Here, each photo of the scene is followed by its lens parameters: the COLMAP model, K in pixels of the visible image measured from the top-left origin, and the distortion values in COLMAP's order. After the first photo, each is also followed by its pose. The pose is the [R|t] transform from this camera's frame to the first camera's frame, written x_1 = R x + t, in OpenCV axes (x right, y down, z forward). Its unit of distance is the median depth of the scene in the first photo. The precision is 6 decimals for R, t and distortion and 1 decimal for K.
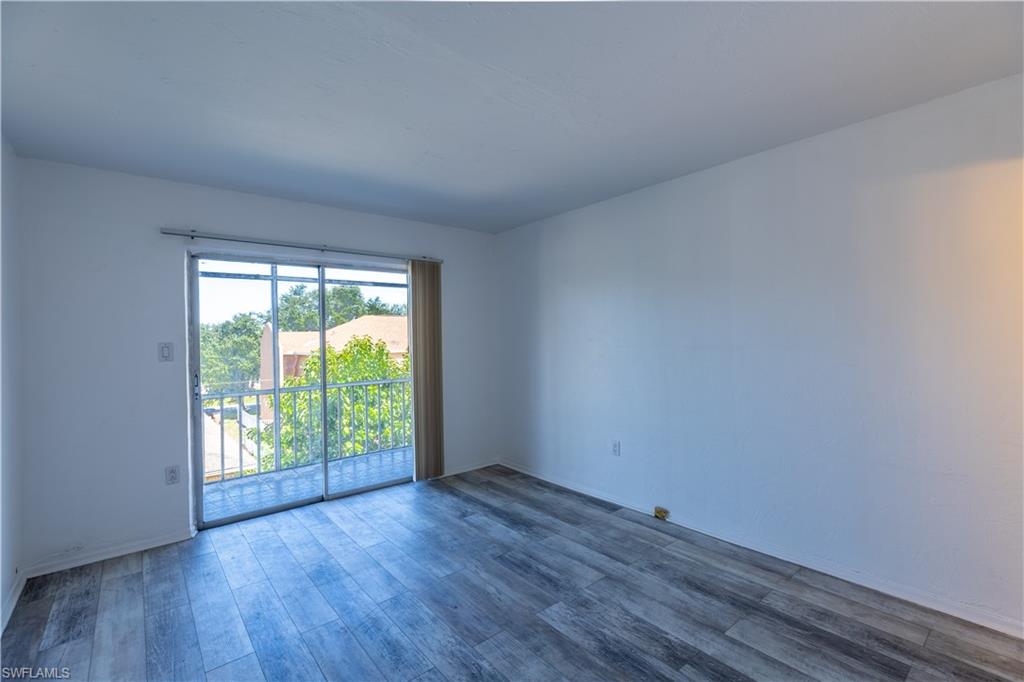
lens RADIAL K [[459.8, 0, 508.6], [0, 459.8, 333.6], [0, 0, 1]] dist [0.000509, -0.000148]
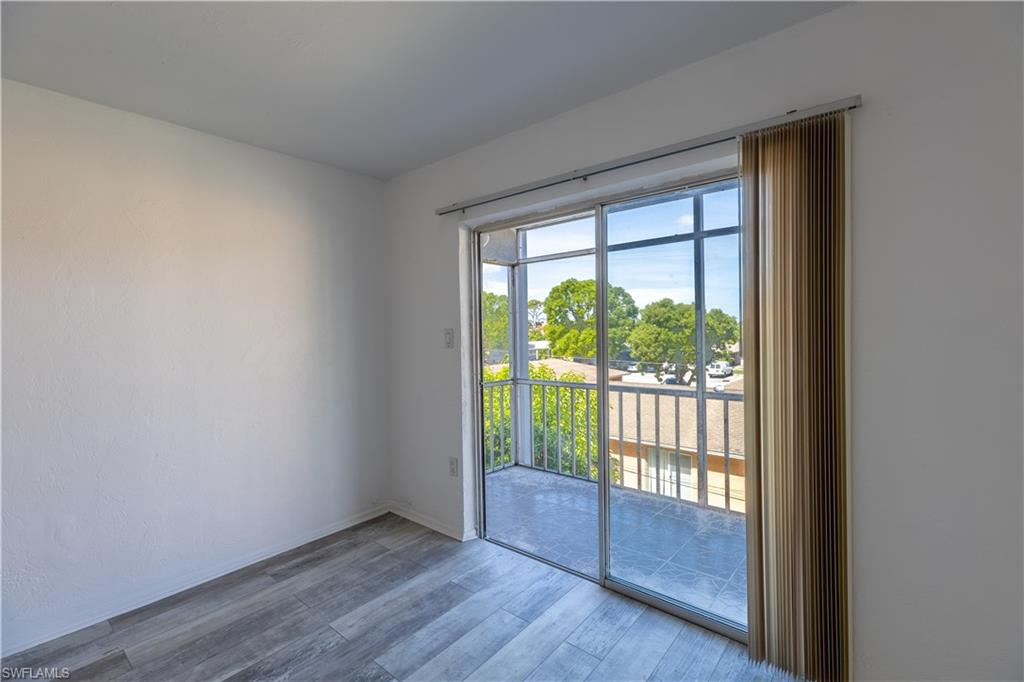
lens RADIAL K [[459.8, 0, 508.6], [0, 459.8, 333.6], [0, 0, 1]] dist [0.000509, -0.000148]
pose [[0.176021, 0.038351, -0.983639, 0.228756], [0.023945, 0.998778, 0.043227, -0.009311], [0.984095, -0.031162, 0.174888, 0.988602]]
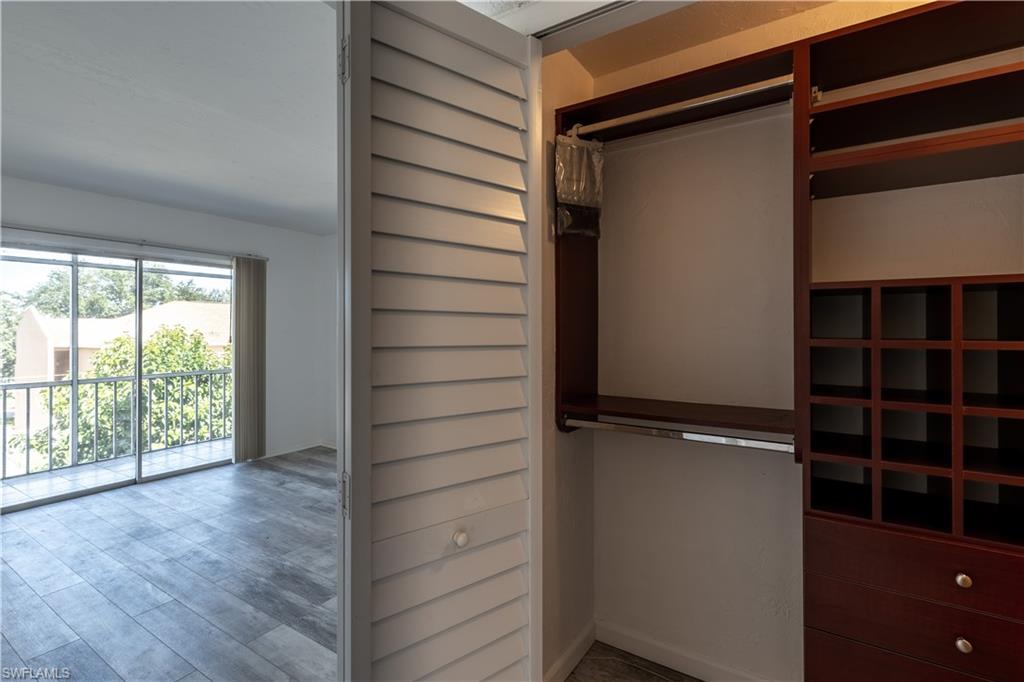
lens RADIAL K [[486.5, 0, 507.0], [0, 486.5, 327.5], [0, 0, 1]] dist [0.000778, 0.000934]
pose [[0.955091, 0.019889, 0.295646, 0.084982], [-0.019727, 0.999799, -0.003532, -0.004373], [-0.295657, -0.002459, 0.955291, -0.385096]]
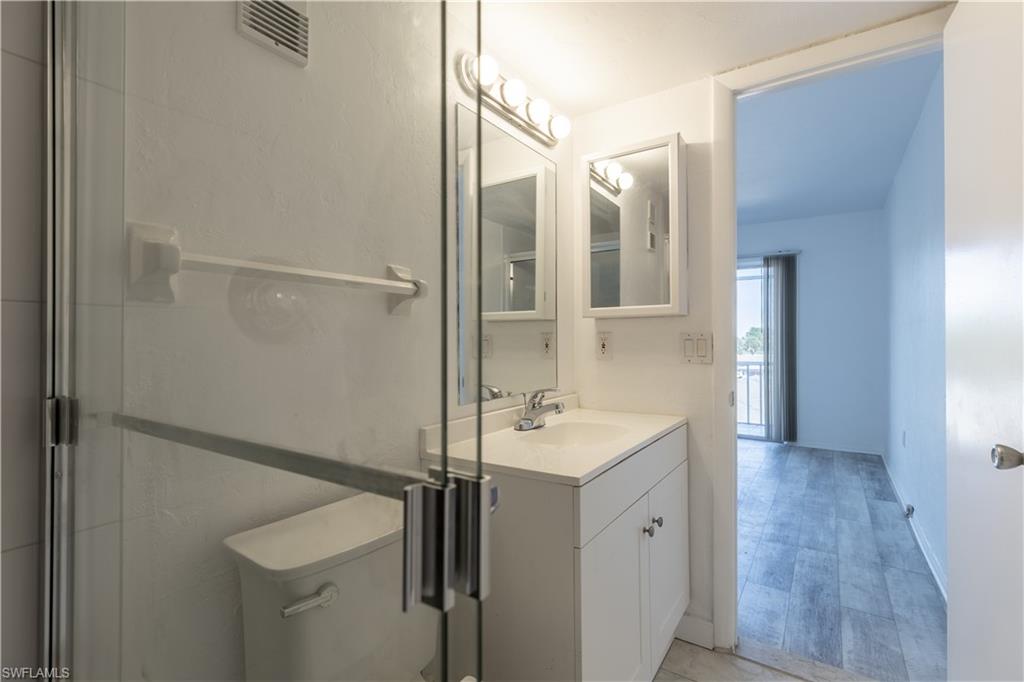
lens RADIAL K [[473.2, 0, 494.0], [0, 473.2, 341.4], [0, 0, 1]] dist [0.001649, 0.000303]
pose [[0.251848, 0.015938, -0.967635, 1.104837], [0.002214, 0.999852, 0.017045, 0.052585], [0.967764, -0.006436, 0.251776, 0.003230]]
